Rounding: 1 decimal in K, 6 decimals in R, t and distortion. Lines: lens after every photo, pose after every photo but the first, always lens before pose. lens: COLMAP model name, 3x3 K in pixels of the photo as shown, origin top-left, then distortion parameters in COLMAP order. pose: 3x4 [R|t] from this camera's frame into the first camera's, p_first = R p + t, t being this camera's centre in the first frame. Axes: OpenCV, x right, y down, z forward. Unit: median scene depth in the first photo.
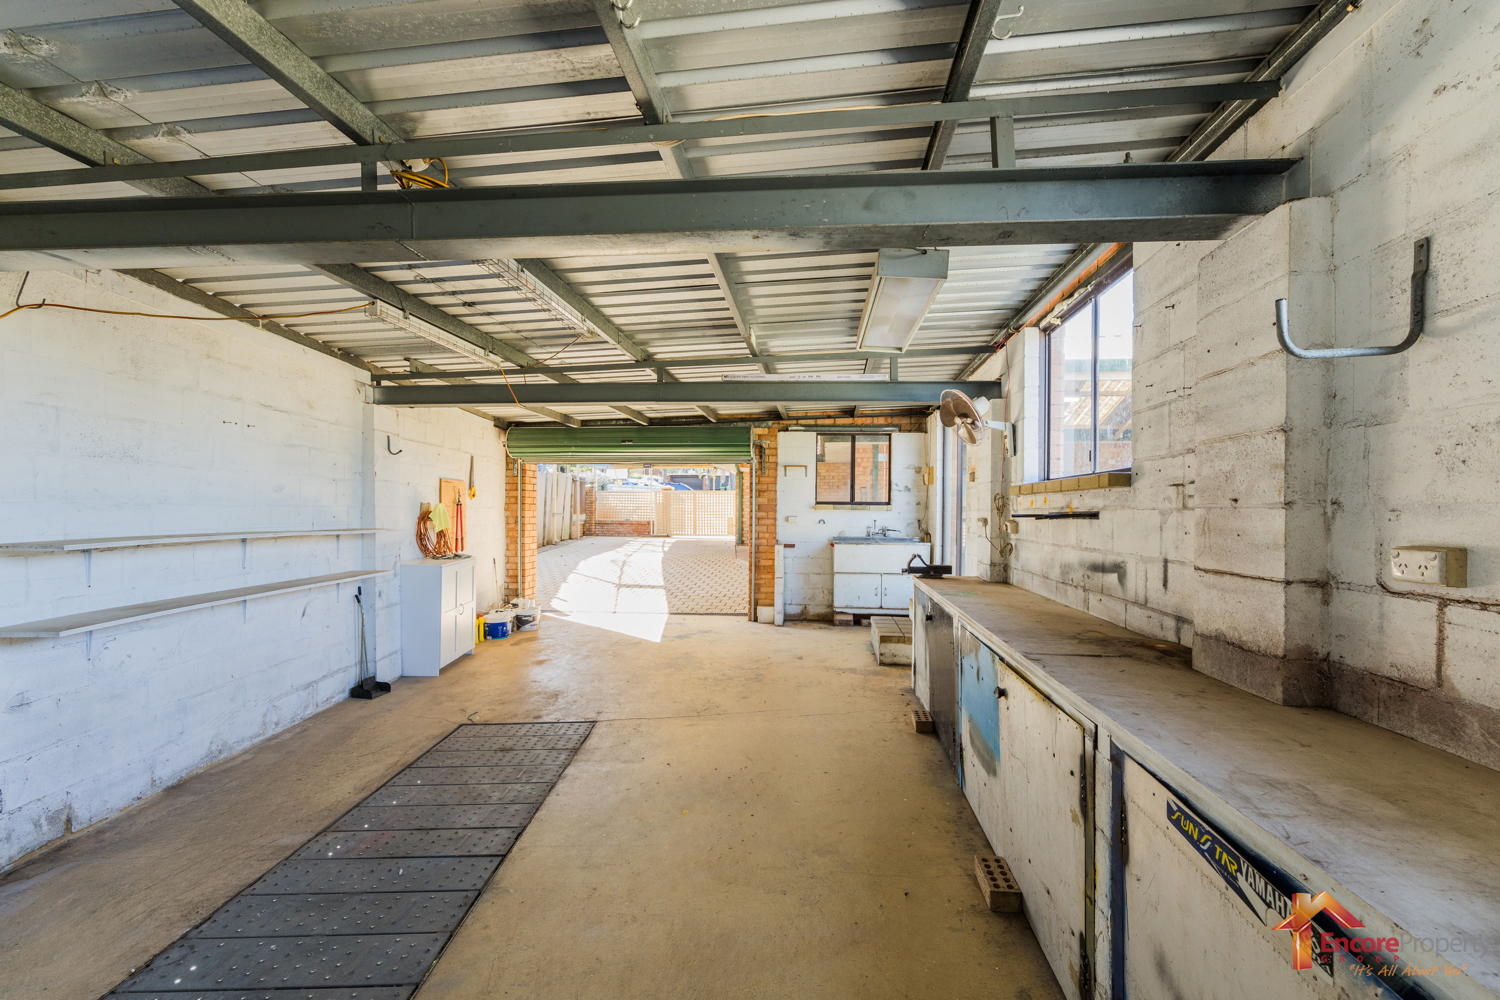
lens RADIAL K [[650.4, 0, 748.3], [0, 650.4, 506.4], [0, 0, 1]] dist [0.010698, -0.001297]
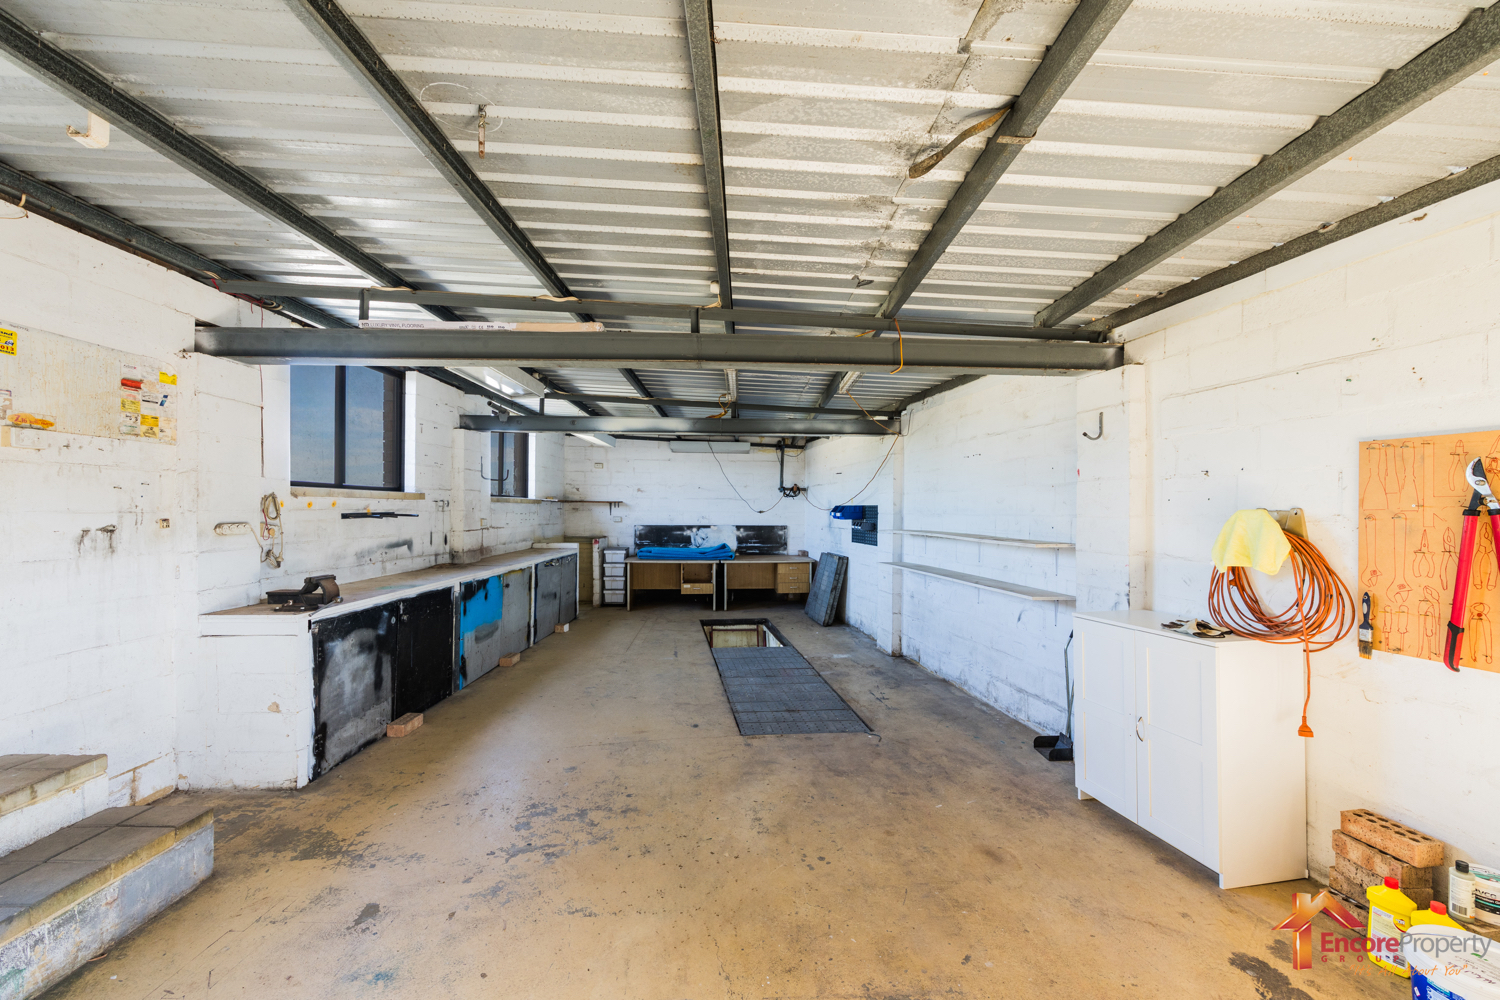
lens RADIAL K [[612.8, 0, 749.5], [0, 612.8, 513.9], [0, 0, 1]] dist [0.007188, 0.000890]
pose [[-0.991268, -0.010480, -0.131443, -0.134220], [-0.010455, 0.999945, -0.000875, 0.002779], [0.131444, 0.000507, -0.991323, 2.091288]]
